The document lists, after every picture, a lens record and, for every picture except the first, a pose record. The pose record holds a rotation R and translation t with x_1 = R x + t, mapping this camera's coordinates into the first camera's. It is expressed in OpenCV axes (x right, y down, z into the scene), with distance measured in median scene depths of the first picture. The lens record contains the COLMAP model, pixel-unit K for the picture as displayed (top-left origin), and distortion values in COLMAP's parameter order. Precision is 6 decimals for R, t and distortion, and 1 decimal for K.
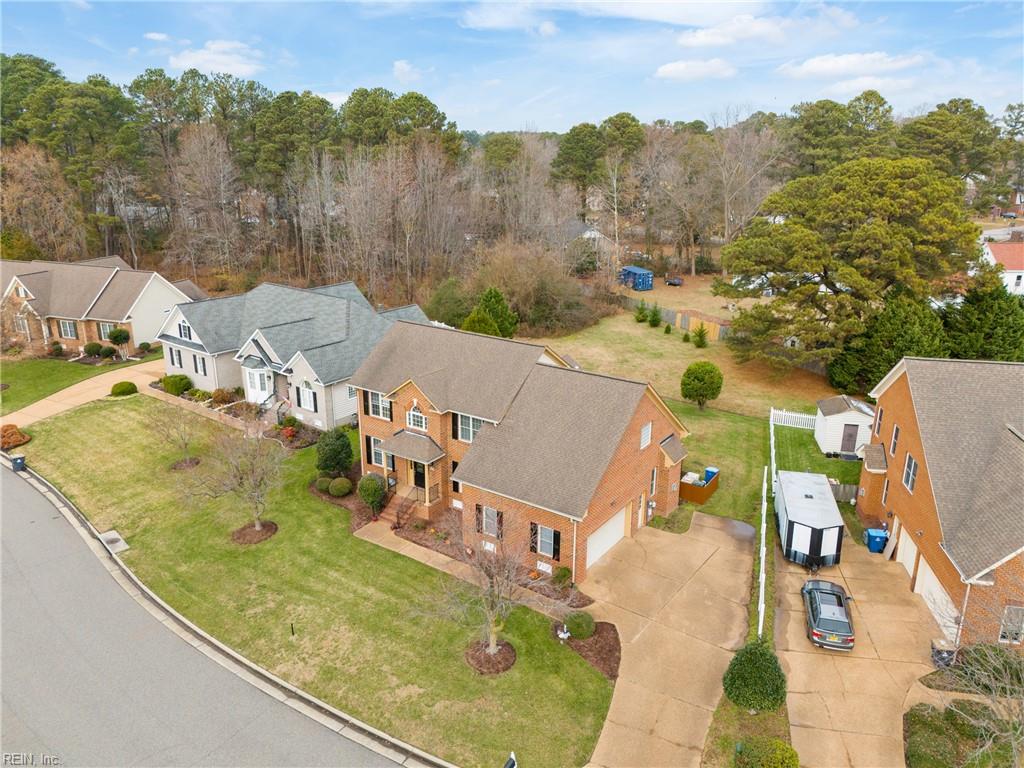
lens RADIAL K [[753.9, 0, 512.0], [0, 753.9, 384.0], [0, 0, 1]] dist [0.089505, -0.108496]
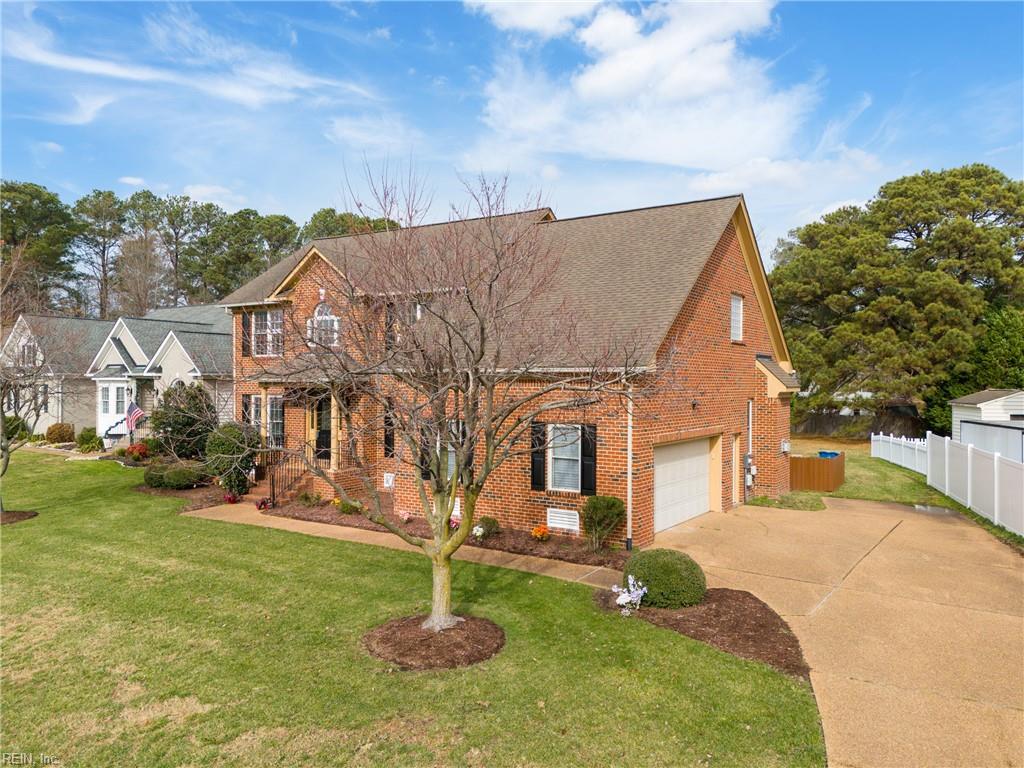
lens RADIAL K [[753.9, 0, 512.0], [0, 753.9, 384.0], [0, 0, 1]] dist [0.089505, -0.108496]
pose [[0.999585, 0.000957, 0.028774, -0.001380], [0.007914, 0.951814, -0.306575, 0.264779], [-0.027681, 0.306676, 0.951411, 0.466049]]
